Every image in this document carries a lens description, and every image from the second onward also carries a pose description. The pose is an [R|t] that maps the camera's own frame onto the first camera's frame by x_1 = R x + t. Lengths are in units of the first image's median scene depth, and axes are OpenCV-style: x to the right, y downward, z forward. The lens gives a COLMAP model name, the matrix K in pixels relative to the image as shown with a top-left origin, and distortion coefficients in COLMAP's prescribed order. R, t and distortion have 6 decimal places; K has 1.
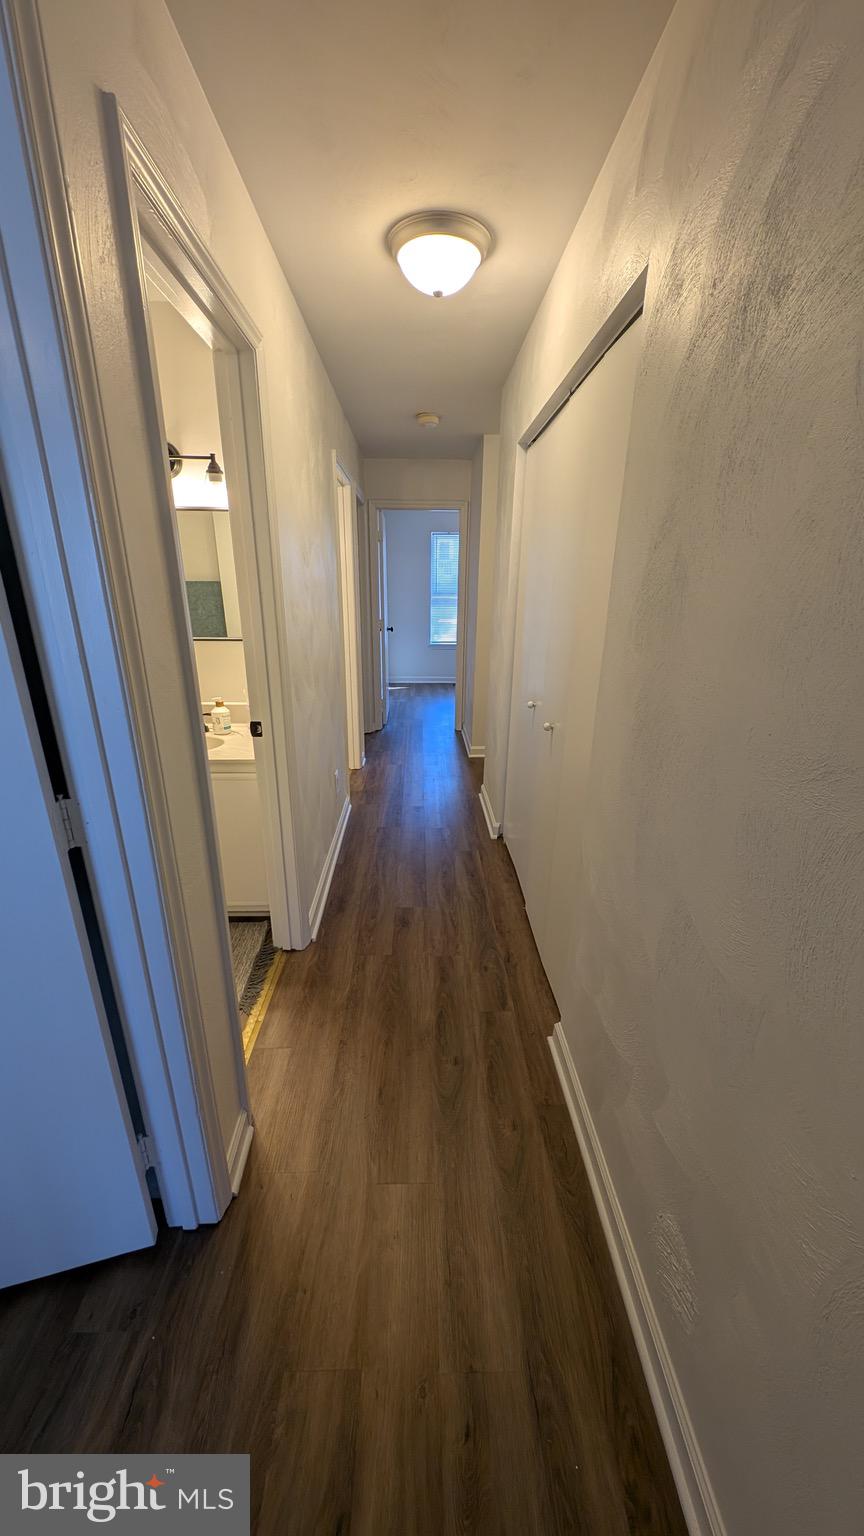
lens RADIAL K [[567.2, 0, 432.0], [0, 567.2, 768.0], [0, 0, 1]] dist [0.000367, -0.000170]
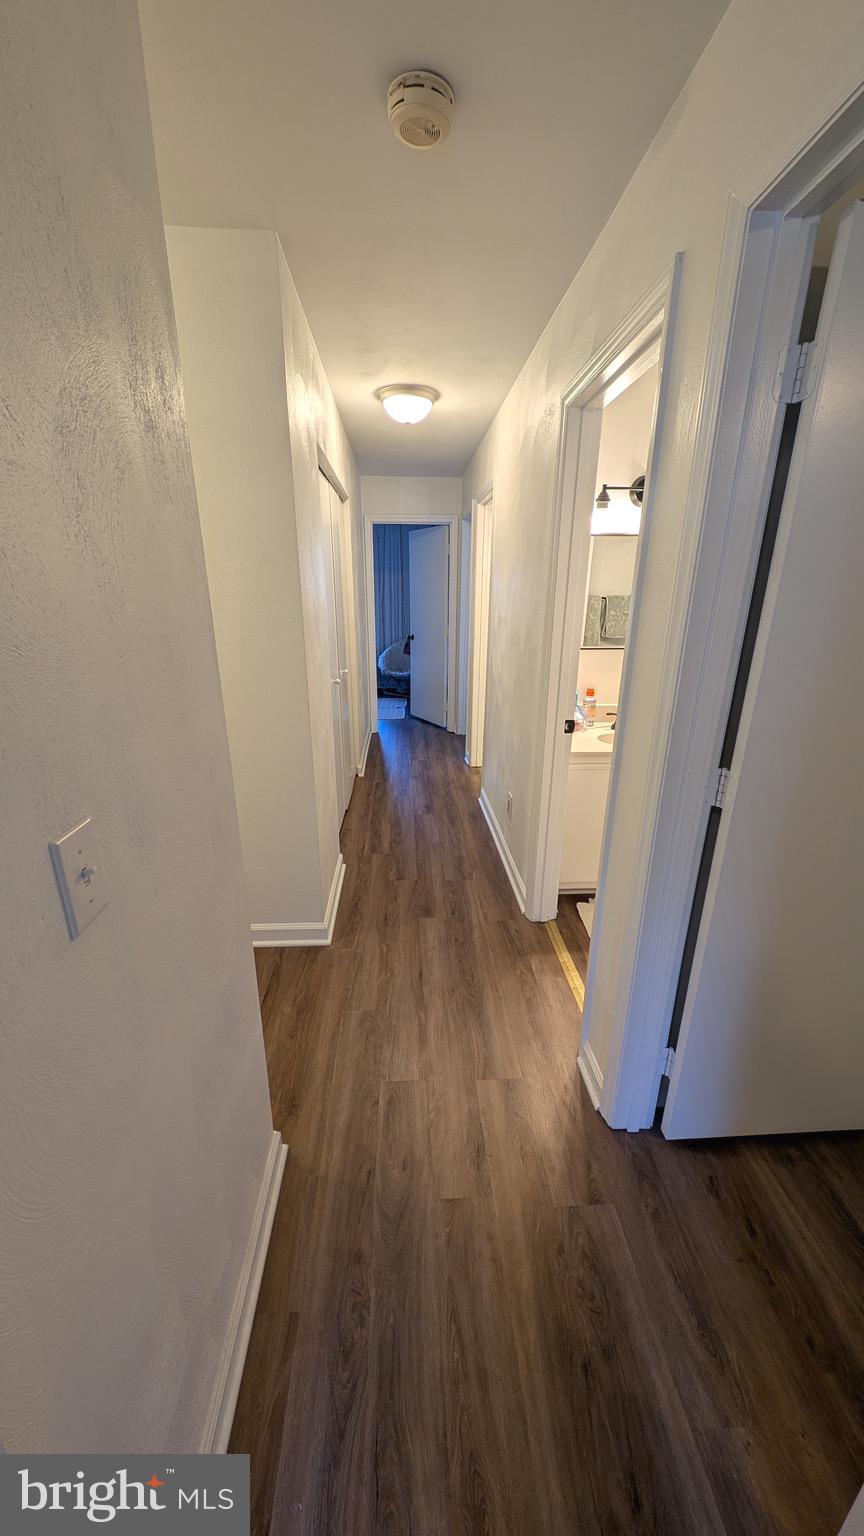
lens RADIAL K [[567.2, 0, 432.0], [0, 567.2, 768.0], [0, 0, 1]] dist [0.000367, -0.000170]
pose [[-0.999471, -0.000443, -0.032515, -0.008959], [-0.019526, 0.807738, 0.589218, -0.700861], [0.026003, 0.589541, -0.807320, 2.083651]]
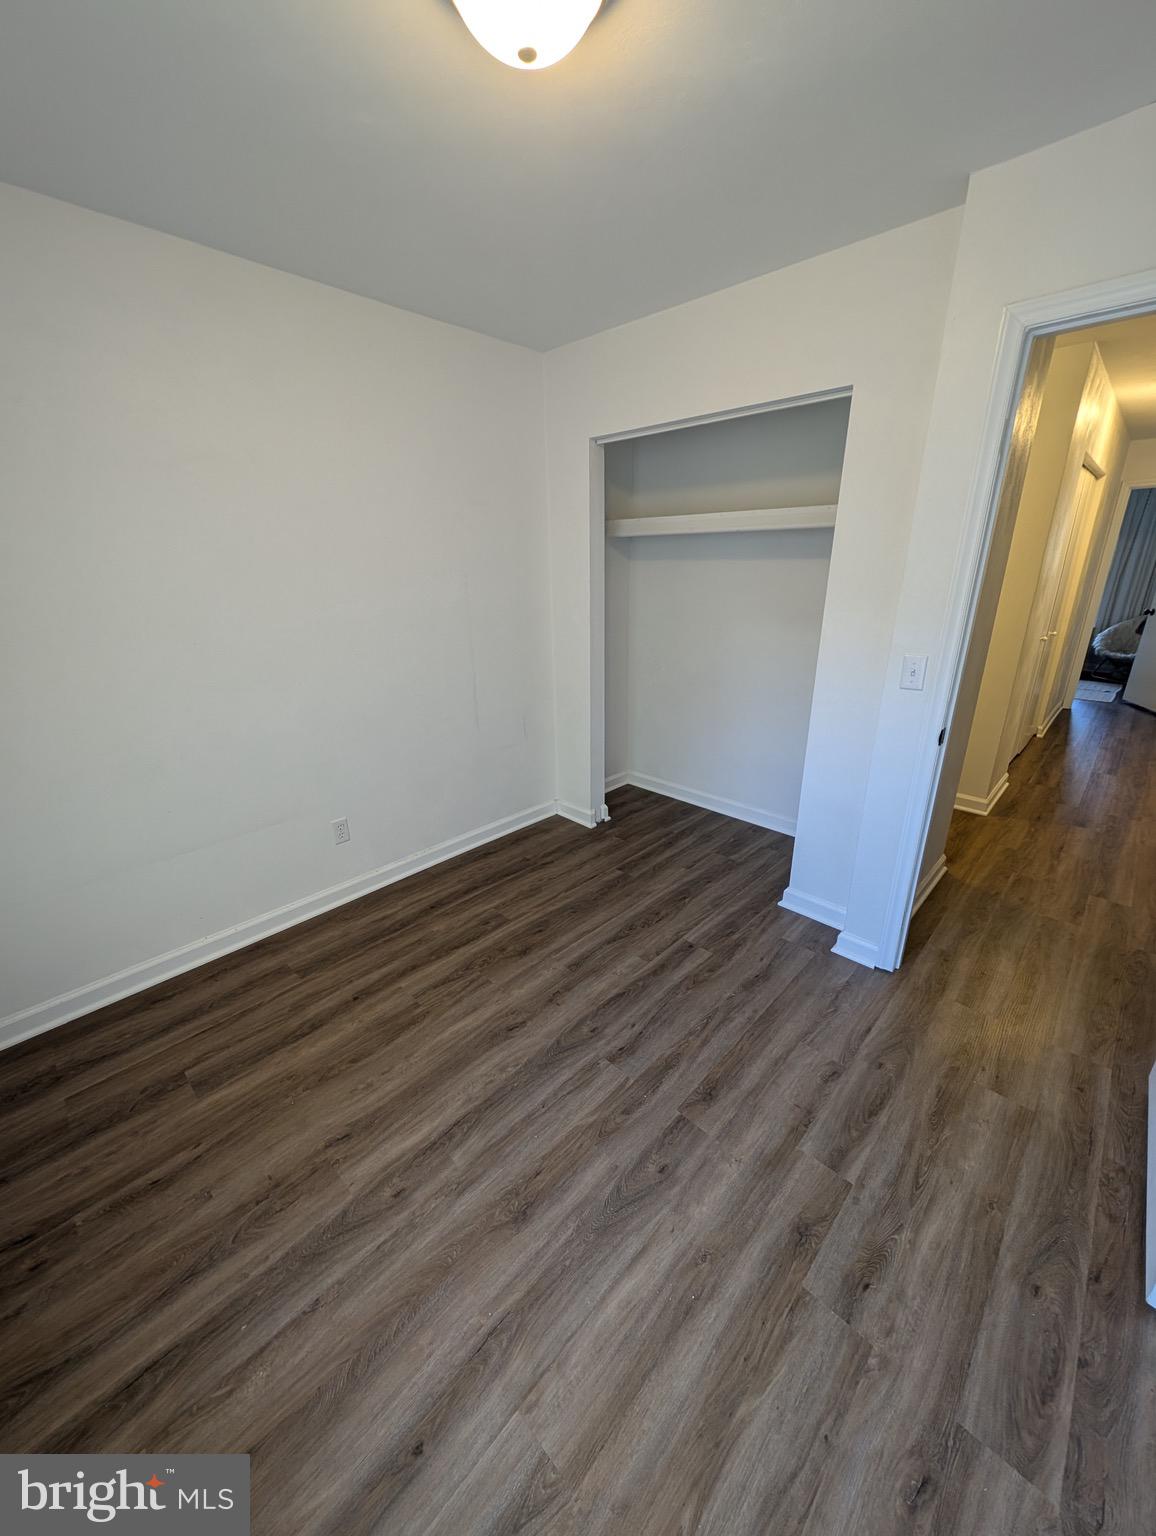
lens RADIAL K [[571.8, 0, 578.0], [0, 571.8, 768.0], [0, 0, 1]] dist [0.009428, -0.007688]
pose [[-0.703844, -0.237050, 0.669635, -0.068201], [0.236160, 0.810971, 0.535308, -0.938799], [-0.669949, 0.534914, -0.514815, 2.737044]]
